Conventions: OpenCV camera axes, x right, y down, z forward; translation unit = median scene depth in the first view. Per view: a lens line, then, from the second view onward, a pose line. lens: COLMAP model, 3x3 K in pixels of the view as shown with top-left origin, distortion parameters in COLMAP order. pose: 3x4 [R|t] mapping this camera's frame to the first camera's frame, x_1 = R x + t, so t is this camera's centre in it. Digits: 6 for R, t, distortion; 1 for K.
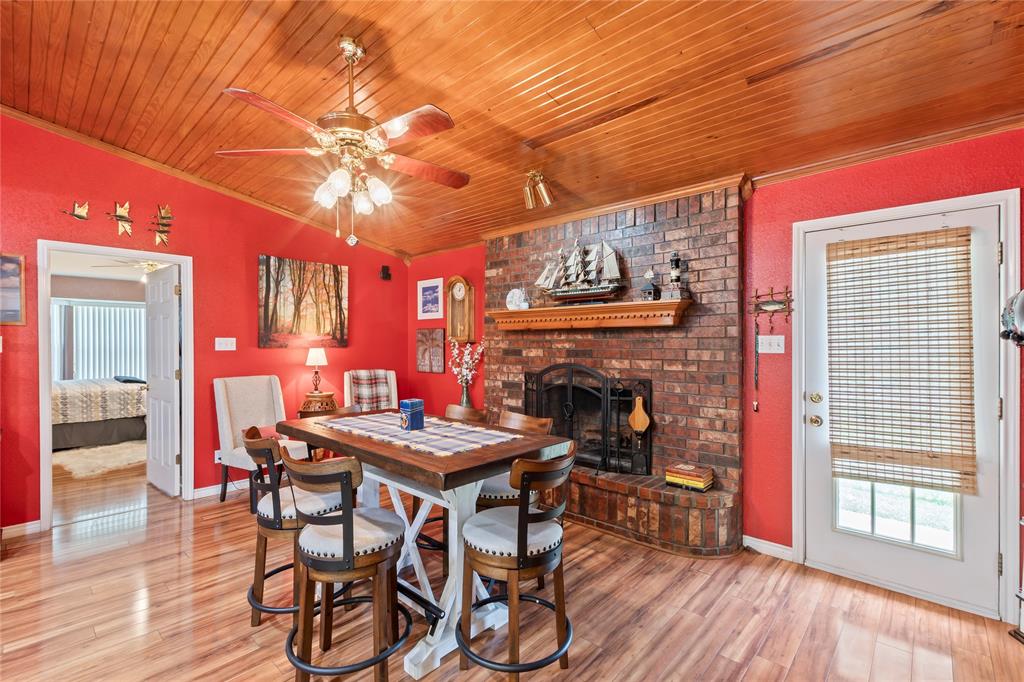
lens RADIAL K [[449.9, 0, 502.7], [0, 449.9, 344.6], [0, 0, 1]] dist [0.002061, 0.000149]
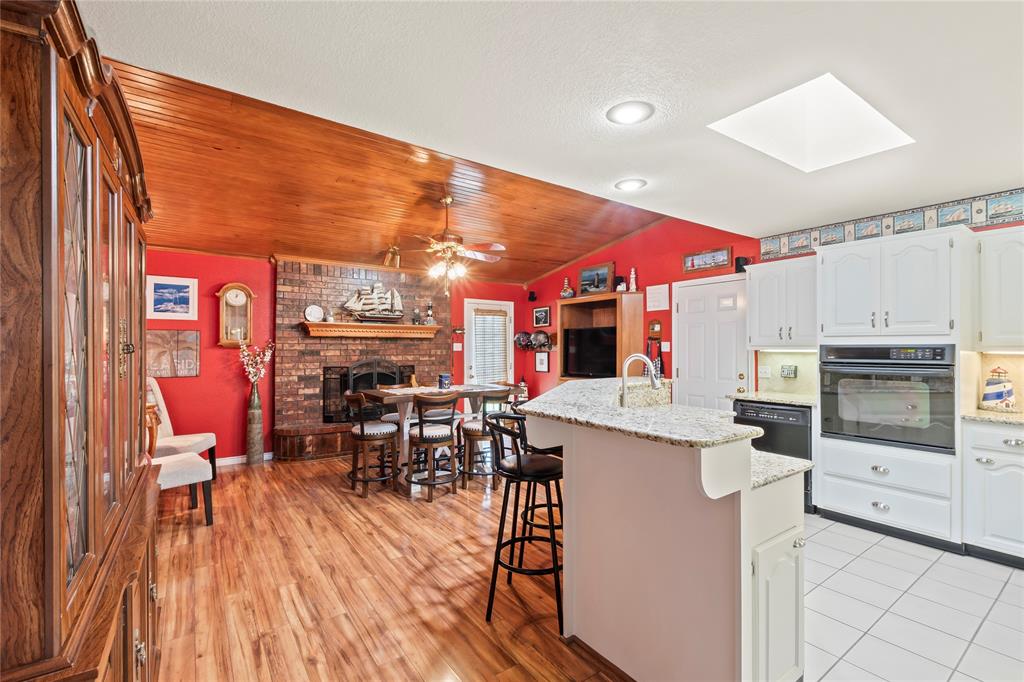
lens RADIAL K [[449.9, 0, 502.7], [0, 449.9, 344.6], [0, 0, 1]] dist [0.002061, 0.000149]
pose [[0.210864, 0.009576, 0.977468, -1.159582], [0.003869, 0.999936, -0.010631, 0.008975], [-0.977508, 0.006024, 0.210814, 0.176604]]
